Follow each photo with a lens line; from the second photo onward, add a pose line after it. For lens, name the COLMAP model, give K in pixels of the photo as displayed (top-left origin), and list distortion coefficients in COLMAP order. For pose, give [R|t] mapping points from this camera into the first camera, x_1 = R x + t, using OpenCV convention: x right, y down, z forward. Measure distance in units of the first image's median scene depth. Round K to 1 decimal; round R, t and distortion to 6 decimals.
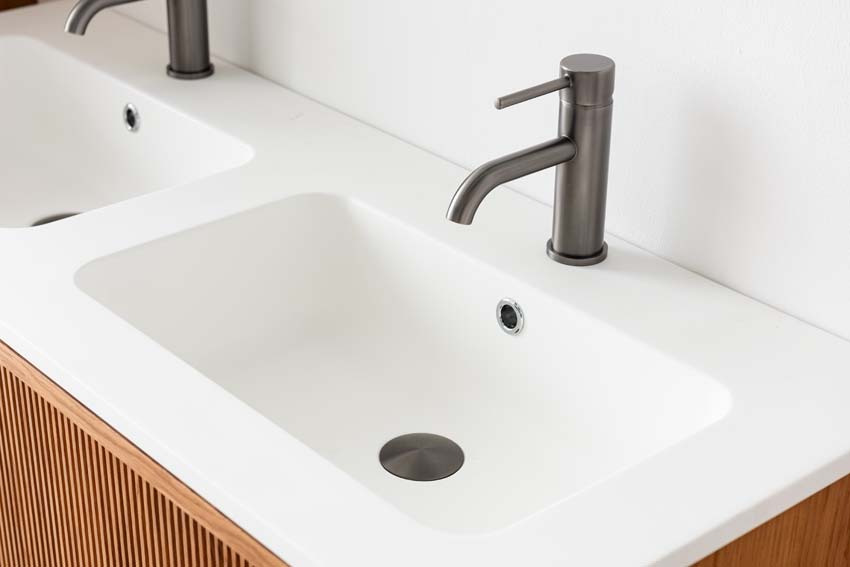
lens RADIAL K [[1615.7, 0, 425.0], [0, 1615.7, 283.5], [0, 0, 1]] dist [-0.028070, 0.053986]
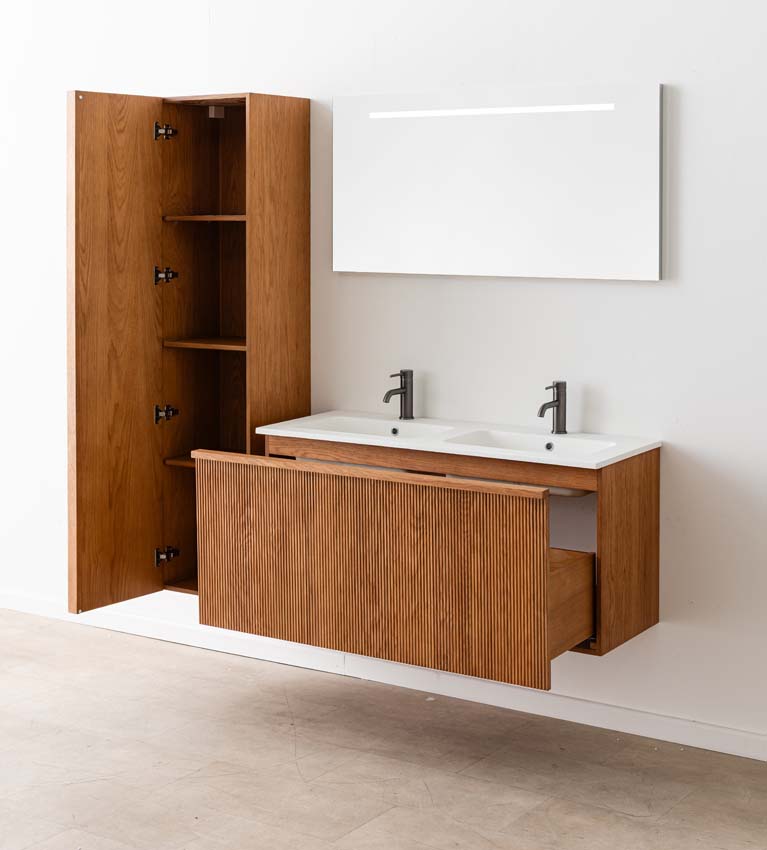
lens RADIAL K [[1498.6, 0, 383.5], [0, 1498.6, 425.0], [0, 0, 1]] dist [-0.010681, -0.006916]
pose [[0.957083, -0.056183, 0.284315, -1.387501], [0.142170, 0.945895, -0.291669, 0.993710], [-0.252545, 0.319572, 0.913288, -2.273735]]
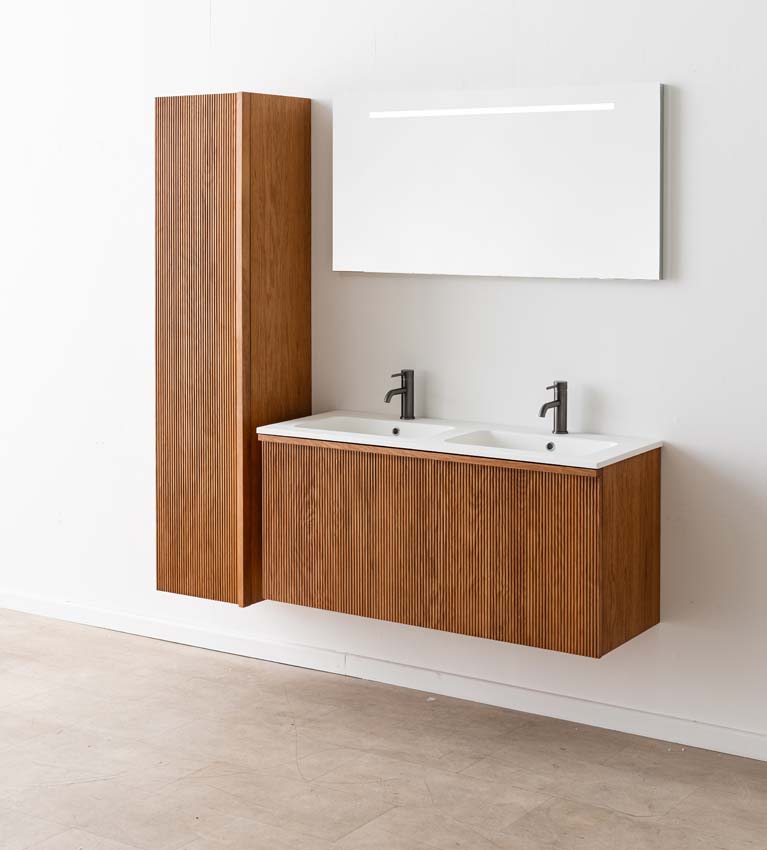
lens RADIAL K [[1500.8, 0, 383.5], [0, 1500.8, 425.0], [0, 0, 1]] dist [-0.005055, -0.053694]
pose [[0.957019, -0.056189, 0.284531, -1.653819], [0.142234, 0.945904, -0.291607, 1.097902], [-0.252754, 0.319543, 0.913240, -2.468338]]
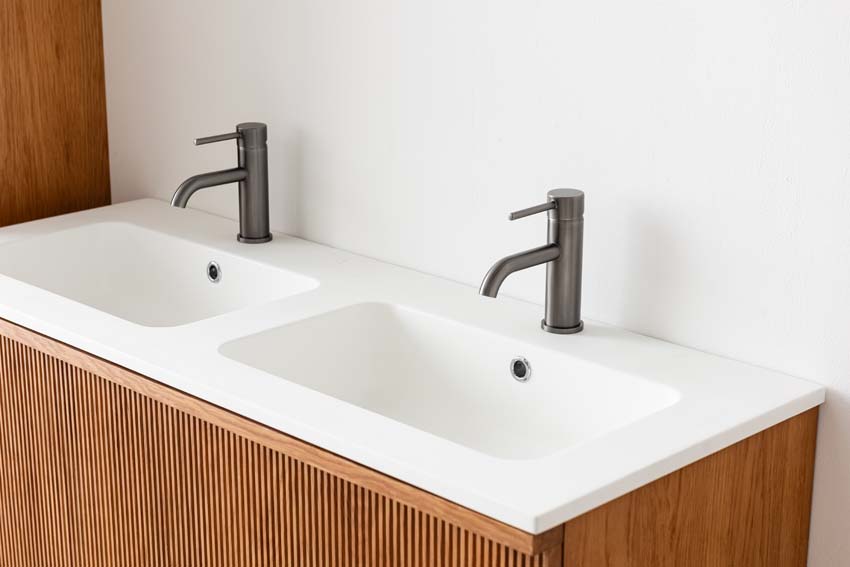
lens RADIAL K [[1615.7, 0, 425.0], [0, 1615.7, 283.5], [0, 0, 1]] dist [-0.028070, 0.053986]
pose [[0.996901, -0.030794, 0.072390, -0.137903], [0.043291, 0.983080, -0.177986, 0.203446], [-0.065684, 0.180569, 0.981367, -0.436060]]
